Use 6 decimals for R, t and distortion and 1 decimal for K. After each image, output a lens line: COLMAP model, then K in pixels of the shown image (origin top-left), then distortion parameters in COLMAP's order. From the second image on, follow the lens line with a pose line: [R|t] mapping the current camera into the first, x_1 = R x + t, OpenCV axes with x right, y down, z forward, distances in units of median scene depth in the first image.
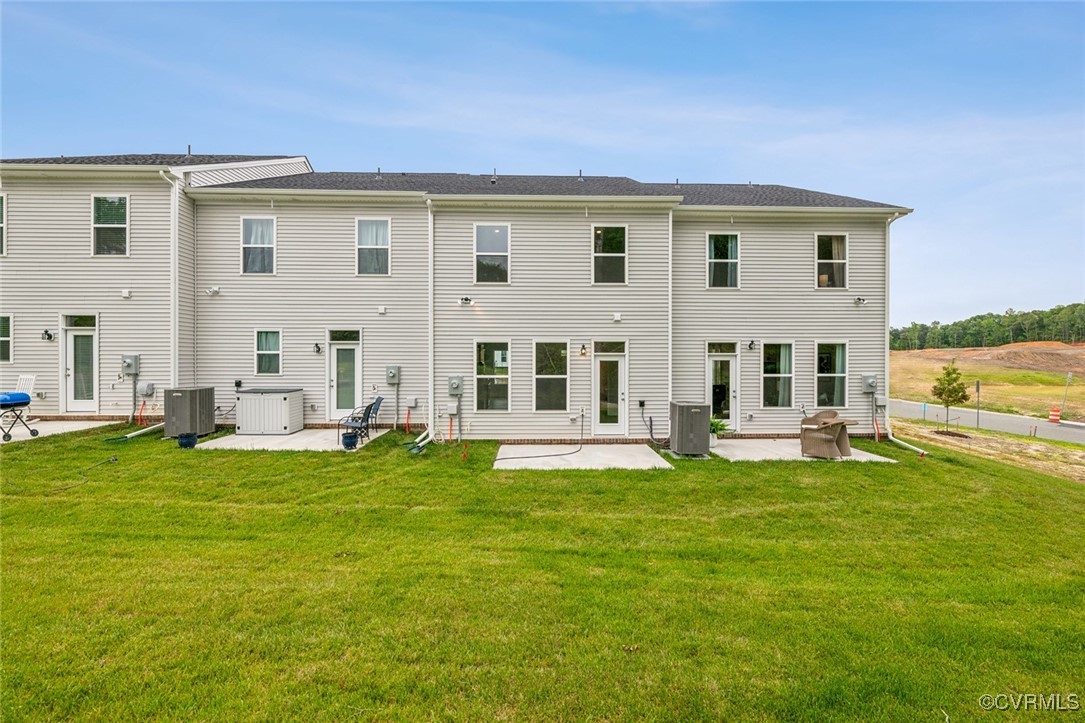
lens RADIAL K [[445.2, 0, 554.5], [0, 445.2, 359.8], [0, 0, 1]] dist [-0.008309, -0.000329]
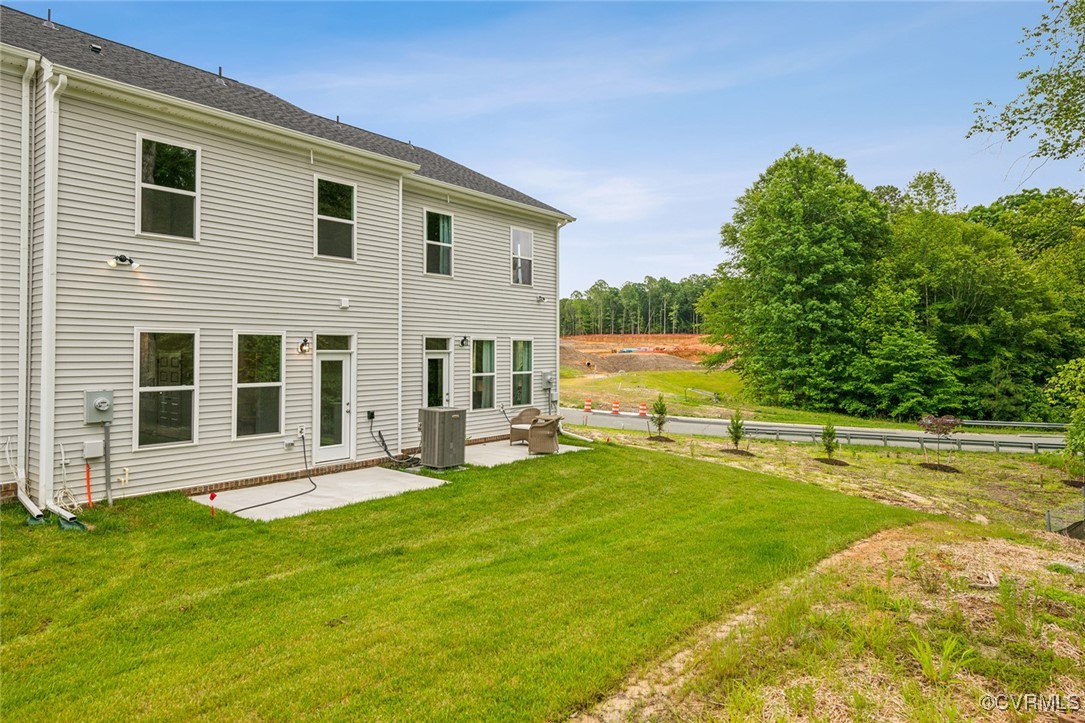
lens RADIAL K [[700.1, 0, 541.3], [0, 700.1, 333.4], [0, 0, 1]] dist [-0.003149, -0.001224]
pose [[0.626676, 0.019232, 0.779043, -0.571135], [0.009219, 0.999442, -0.032089, -0.002476], [-0.779225, 0.027291, 0.626149, -0.006275]]
